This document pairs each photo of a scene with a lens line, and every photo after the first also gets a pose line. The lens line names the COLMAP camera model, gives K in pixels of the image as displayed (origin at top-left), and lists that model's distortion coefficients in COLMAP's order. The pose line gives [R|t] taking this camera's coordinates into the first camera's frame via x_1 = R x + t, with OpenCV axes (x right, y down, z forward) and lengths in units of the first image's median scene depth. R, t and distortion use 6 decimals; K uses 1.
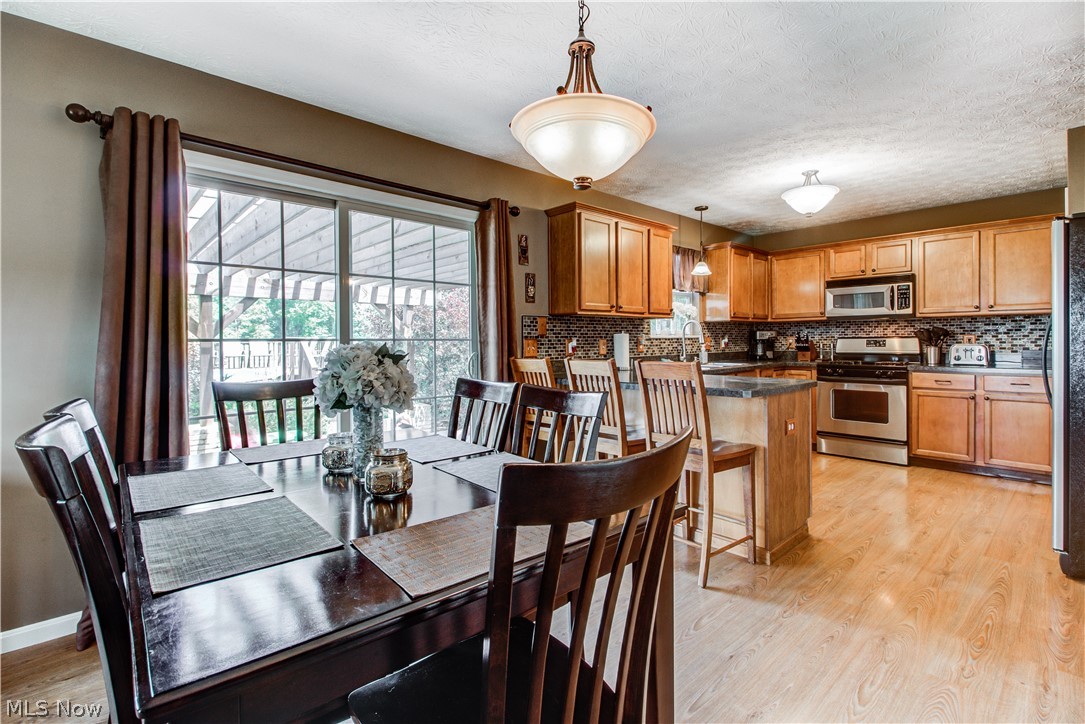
lens RADIAL K [[501.8, 0, 546.7], [0, 501.8, 343.7], [0, 0, 1]] dist [-0.003935, -0.000837]
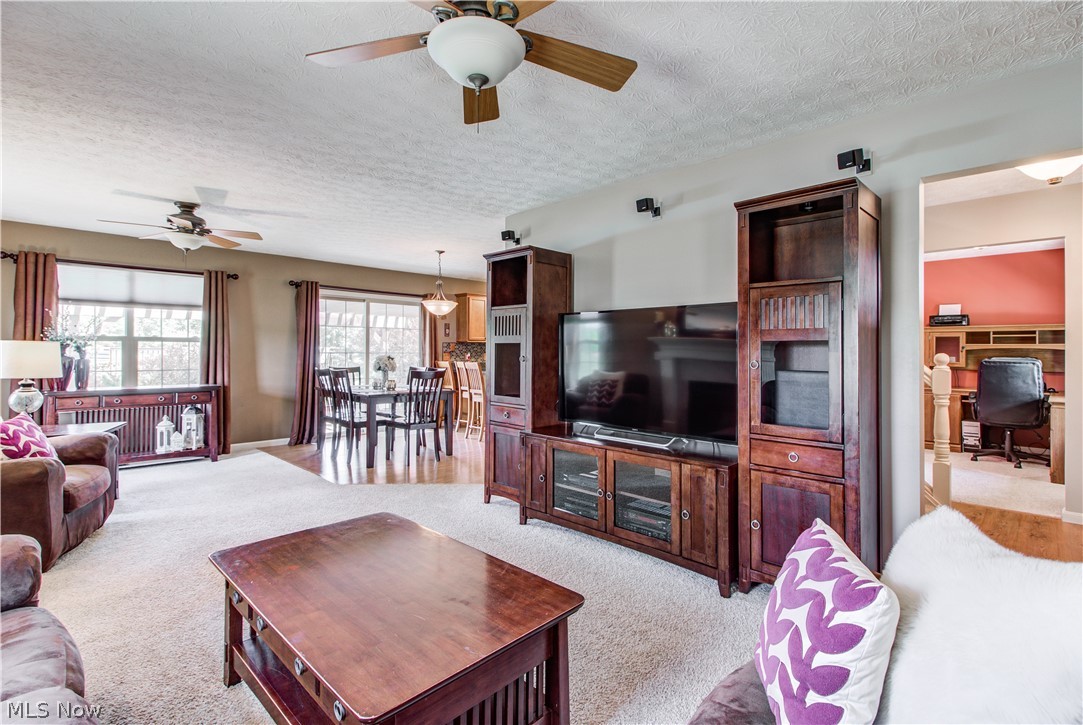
lens RADIAL K [[500.9, 0, 545.7], [0, 500.9, 344.2], [0, 0, 1]] dist [-0.003935, -0.000837]
pose [[0.998347, 0.012701, 0.056049, 0.313481], [-0.011524, 0.999707, -0.021279, -0.006026], [-0.056302, 0.020598, 0.998201, -1.389068]]
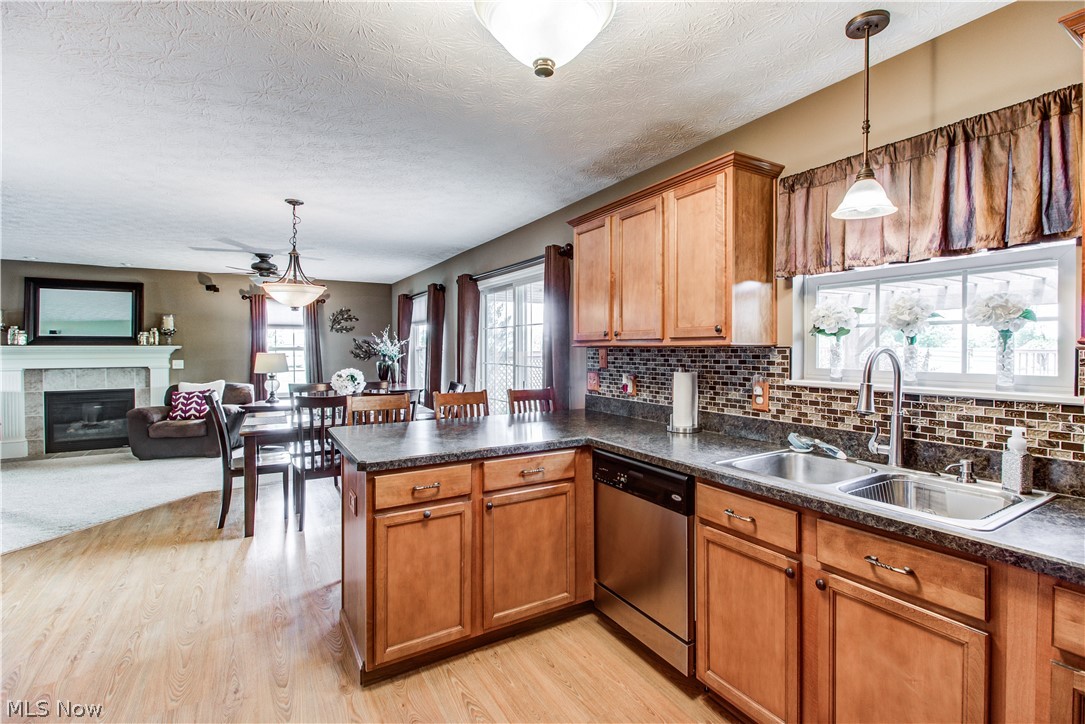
lens RADIAL K [[499.9, 0, 554.6], [0, 499.9, 363.9], [0, 0, 1]] dist [-0.014289, -0.000379]
pose [[-0.198209, 0.036062, -0.979496, 0.951639], [-0.009839, 0.999199, 0.038779, -0.063380], [0.980110, 0.017324, -0.197696, 1.184713]]
